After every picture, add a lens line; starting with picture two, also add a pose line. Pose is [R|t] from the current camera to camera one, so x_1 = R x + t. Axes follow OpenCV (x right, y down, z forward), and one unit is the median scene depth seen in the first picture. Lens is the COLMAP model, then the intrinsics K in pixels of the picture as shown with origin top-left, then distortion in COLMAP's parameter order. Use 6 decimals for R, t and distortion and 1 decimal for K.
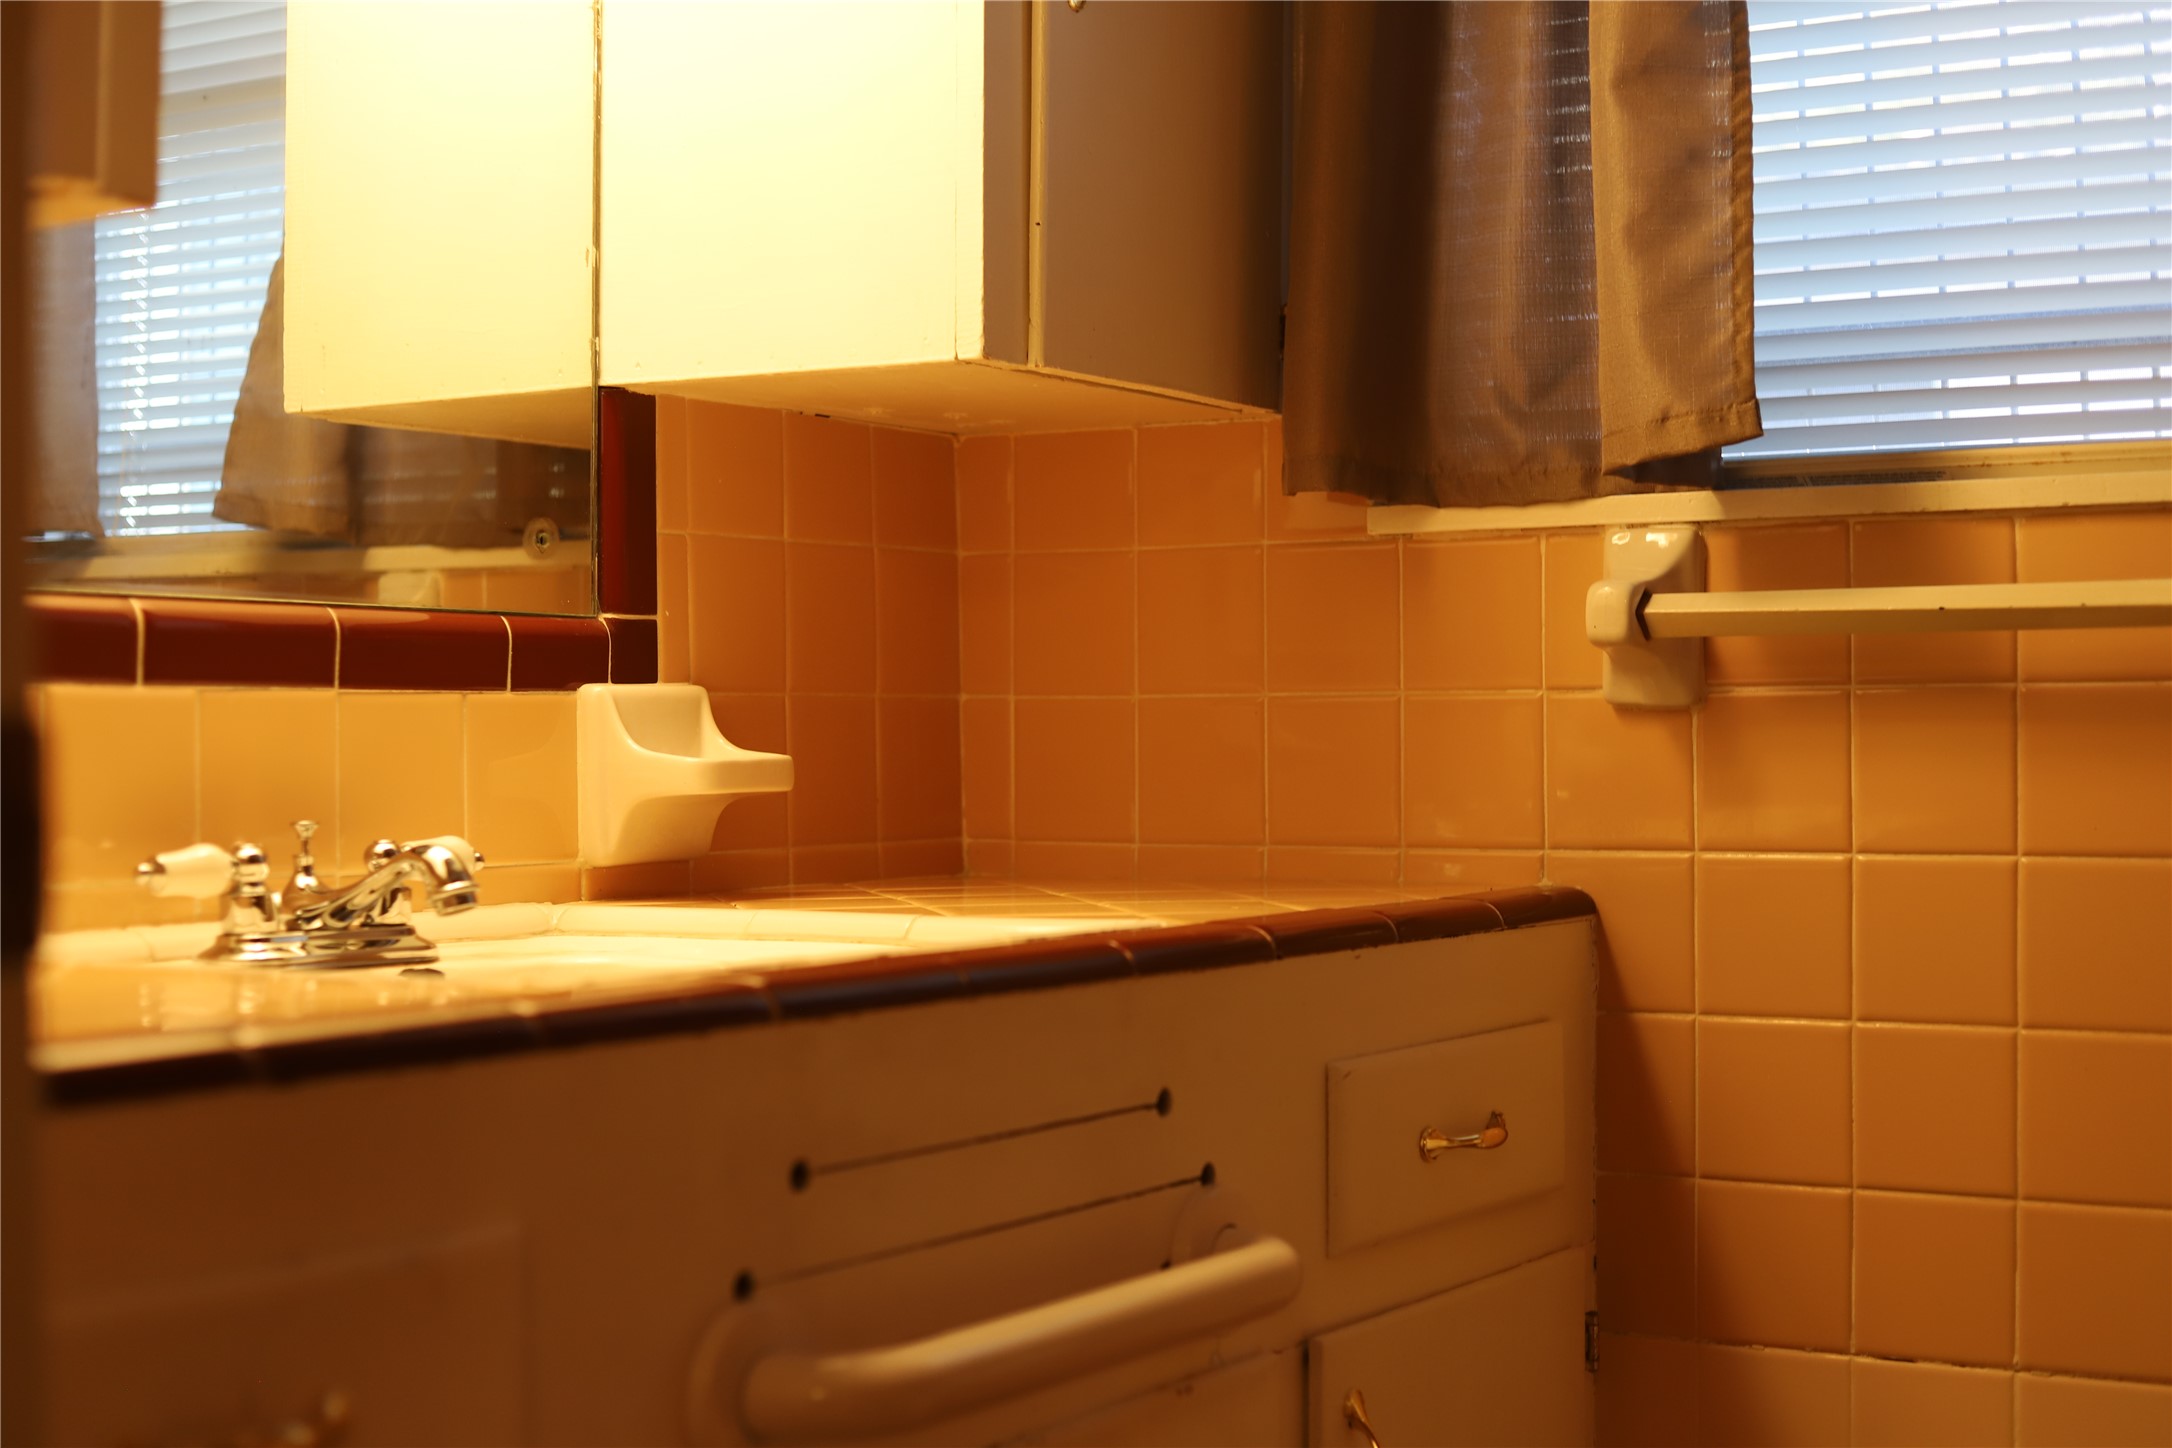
lens RADIAL K [[3200.4, 0, 1086.0], [0, 3200.4, 724.0], [0, 0, 1]] dist [0.332975, -3.652941]
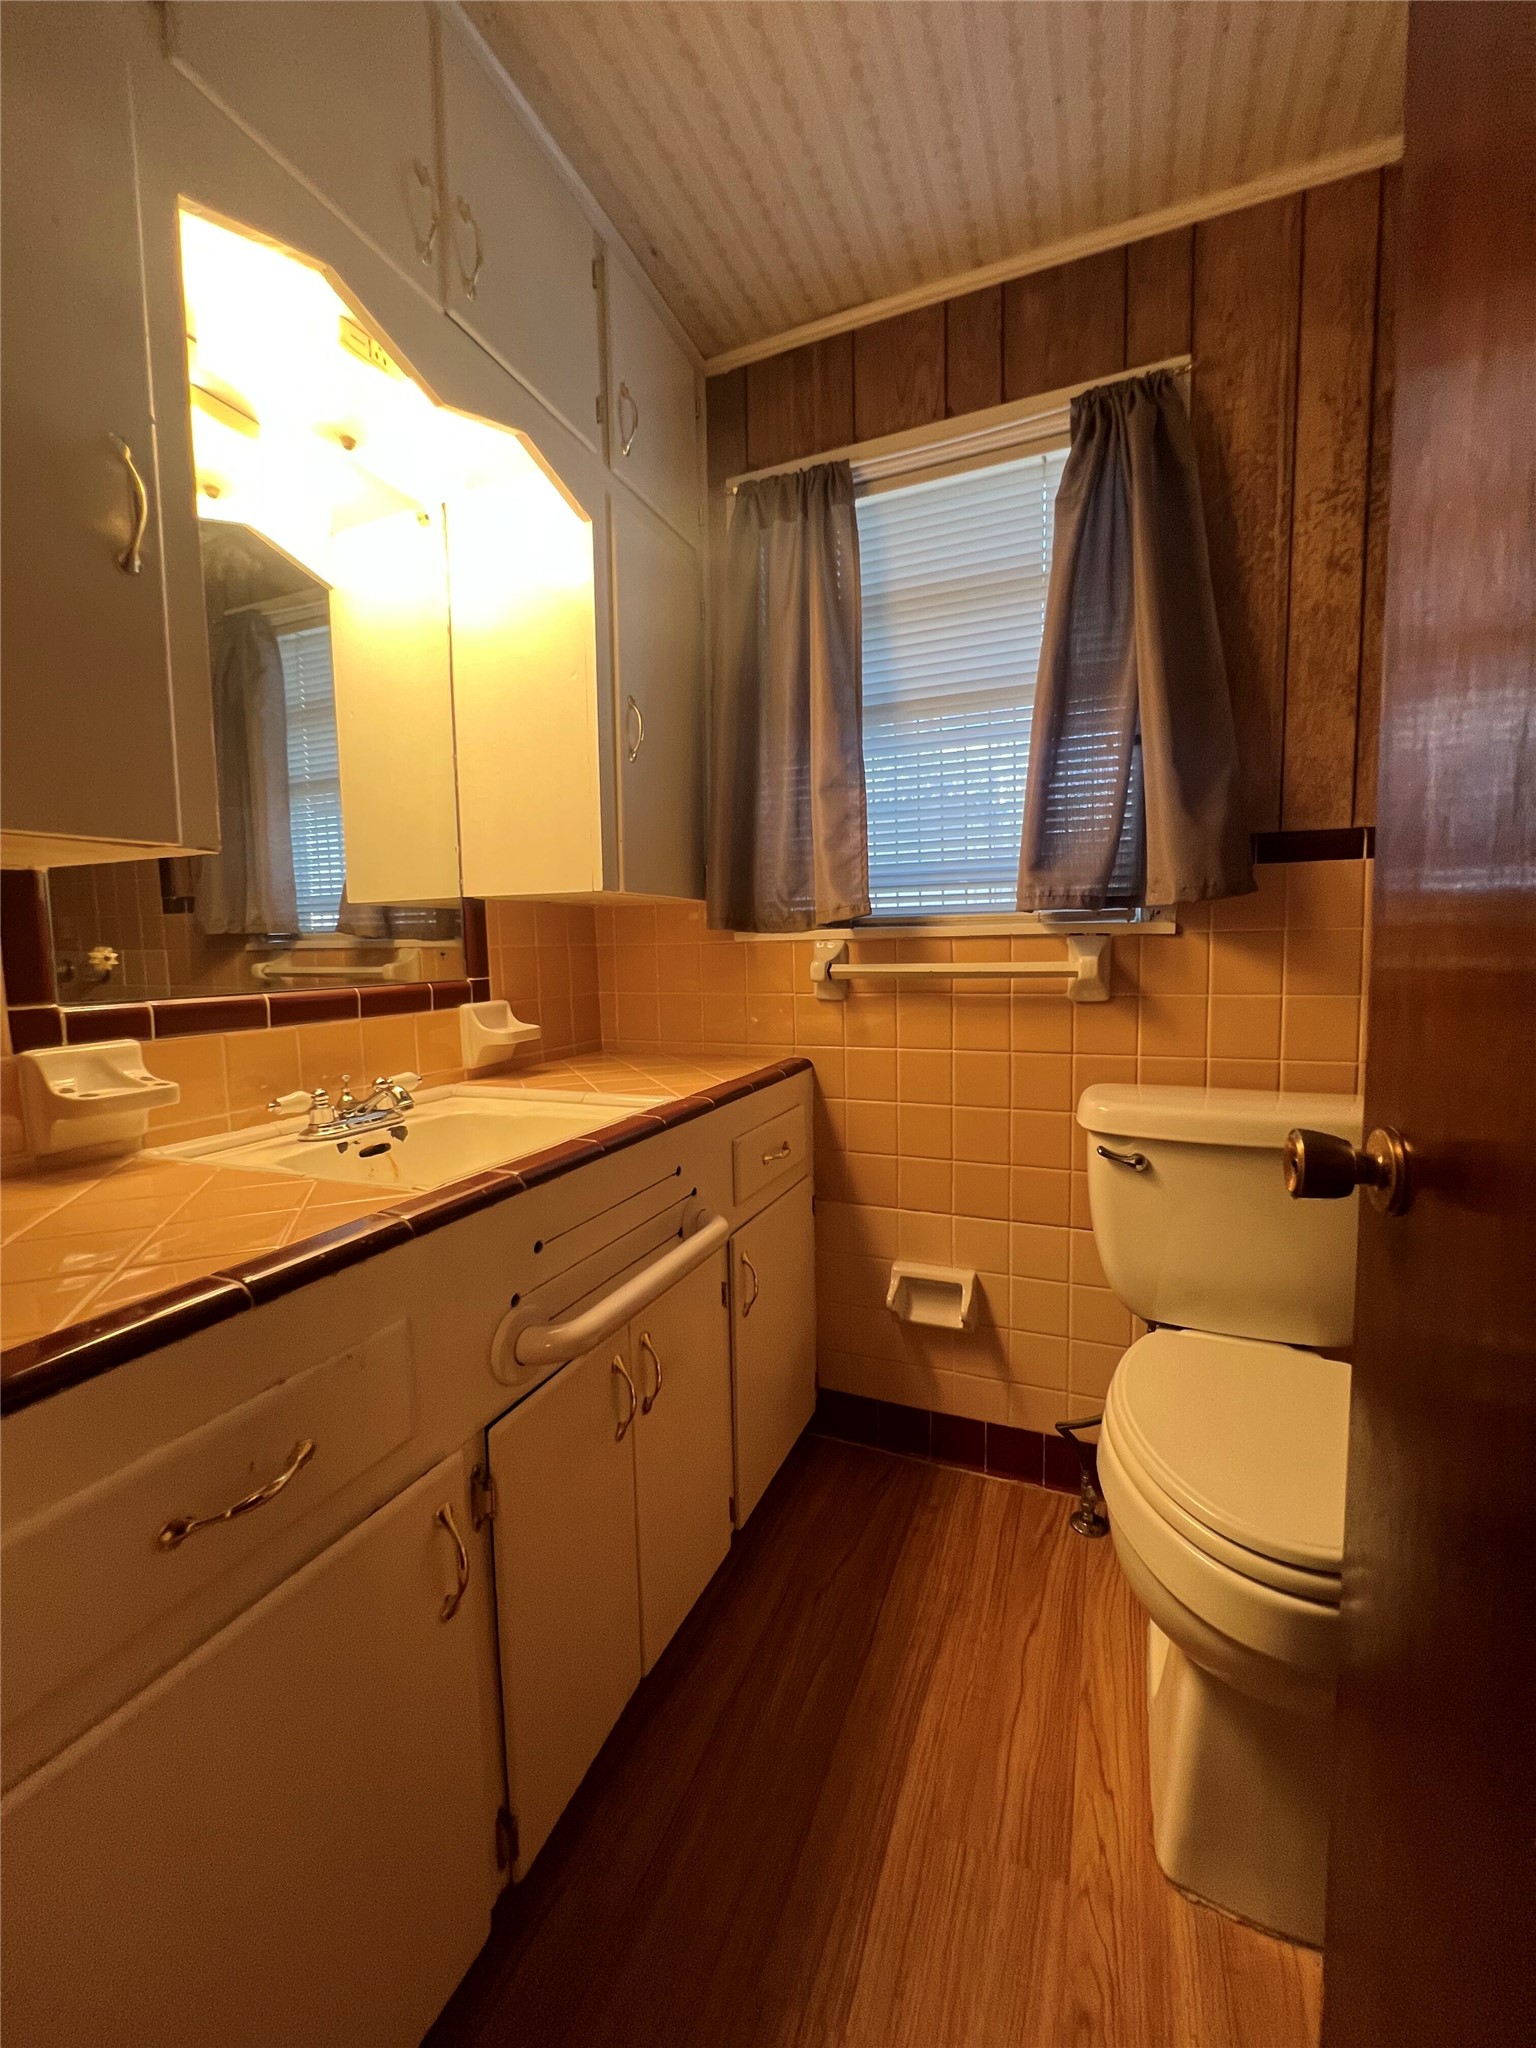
lens RADIAL K [[819.6, 0, 761.4], [0, 819.6, 1033.2], [0, 0, 1]] dist [-0.000346, 0.000040]
pose [[0.988206, -0.030601, 0.150043, -0.005975], [0.014663, 0.994237, 0.106197, -0.058943], [-0.152428, -0.102745, 0.982959, 0.251735]]
